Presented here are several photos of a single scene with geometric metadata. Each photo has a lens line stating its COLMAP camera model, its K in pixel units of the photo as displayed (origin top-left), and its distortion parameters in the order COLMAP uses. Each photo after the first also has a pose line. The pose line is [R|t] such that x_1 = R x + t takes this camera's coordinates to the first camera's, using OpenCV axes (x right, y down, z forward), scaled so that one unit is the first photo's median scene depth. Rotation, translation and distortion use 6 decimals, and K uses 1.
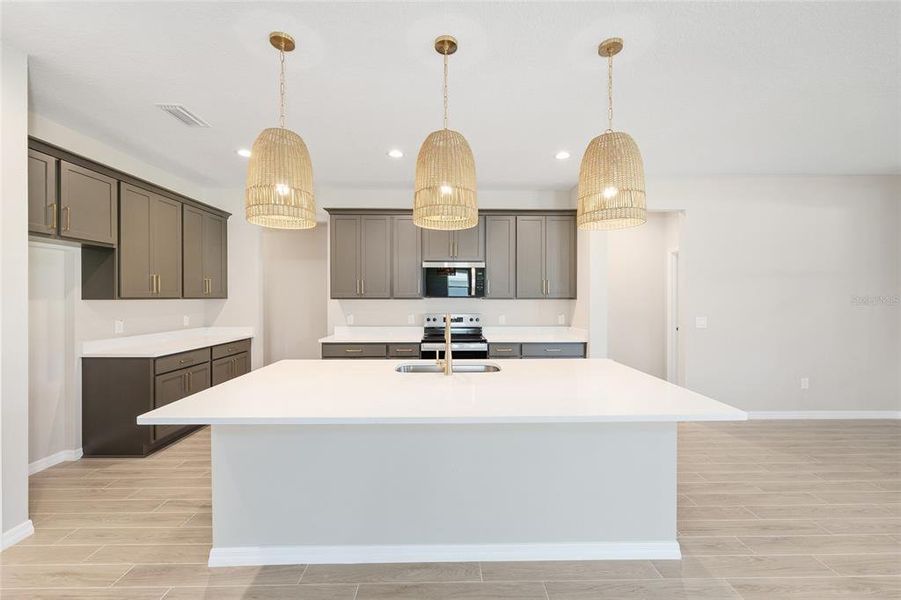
lens RADIAL K [[362.7, 0, 453.7], [0, 362.7, 296.1], [0, 0, 1]] dist [-0.000296, 0.000226]
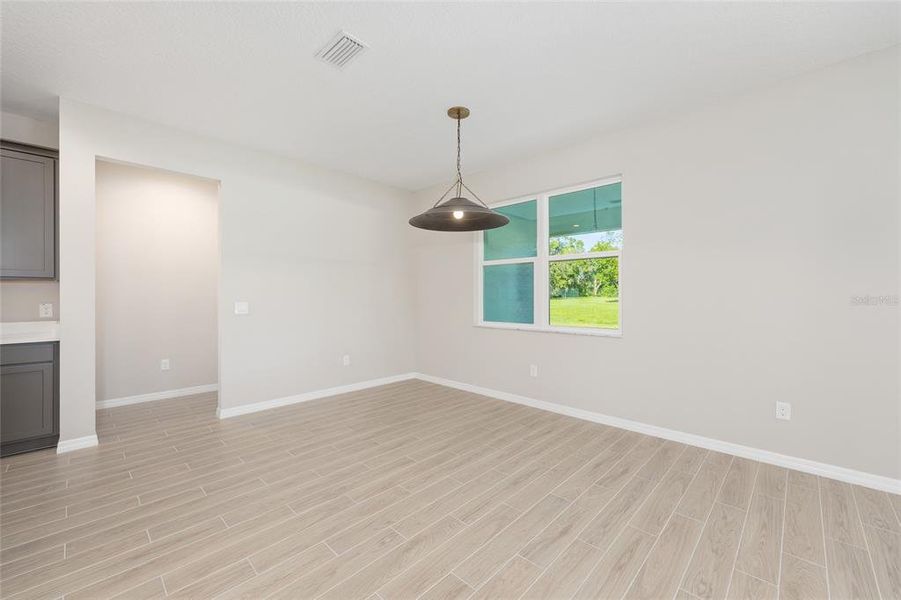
lens RADIAL K [[362.7, 0, 453.7], [0, 362.7, 296.1], [0, 0, 1]] dist [-0.000296, 0.000226]
pose [[0.704621, -0.001685, 0.709582, 0.407979], [-0.002142, 0.999988, 0.004502, 0.036588], [-0.709580, -0.004692, 0.704609, -0.019379]]
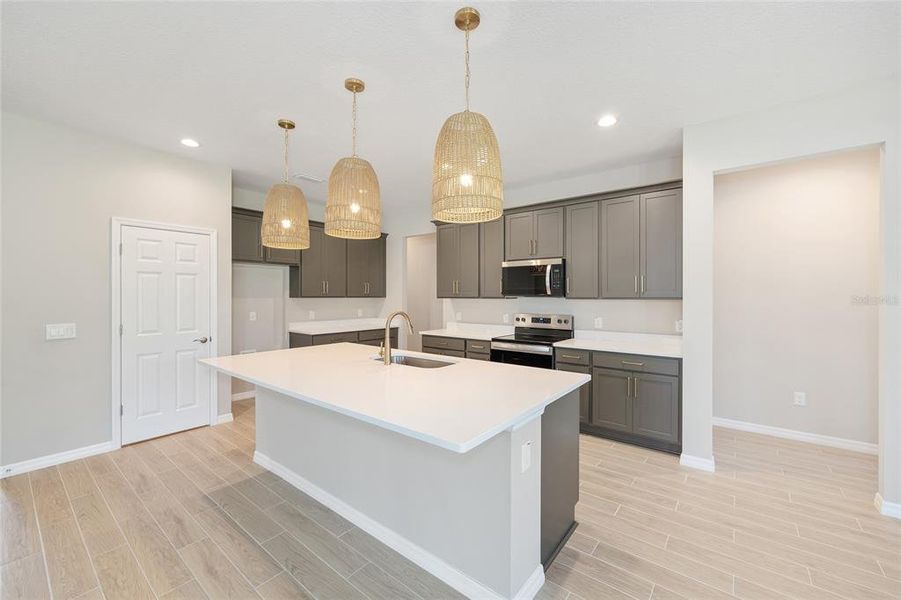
lens RADIAL K [[362.7, 0, 453.7], [0, 362.7, 296.1], [0, 0, 1]] dist [-0.000296, 0.000226]
pose [[0.773337, 0.000509, -0.633995, 0.474796], [-0.000037, 1.000000, 0.000757, 0.000992], [0.633995, -0.000562, 0.773337, 0.138468]]
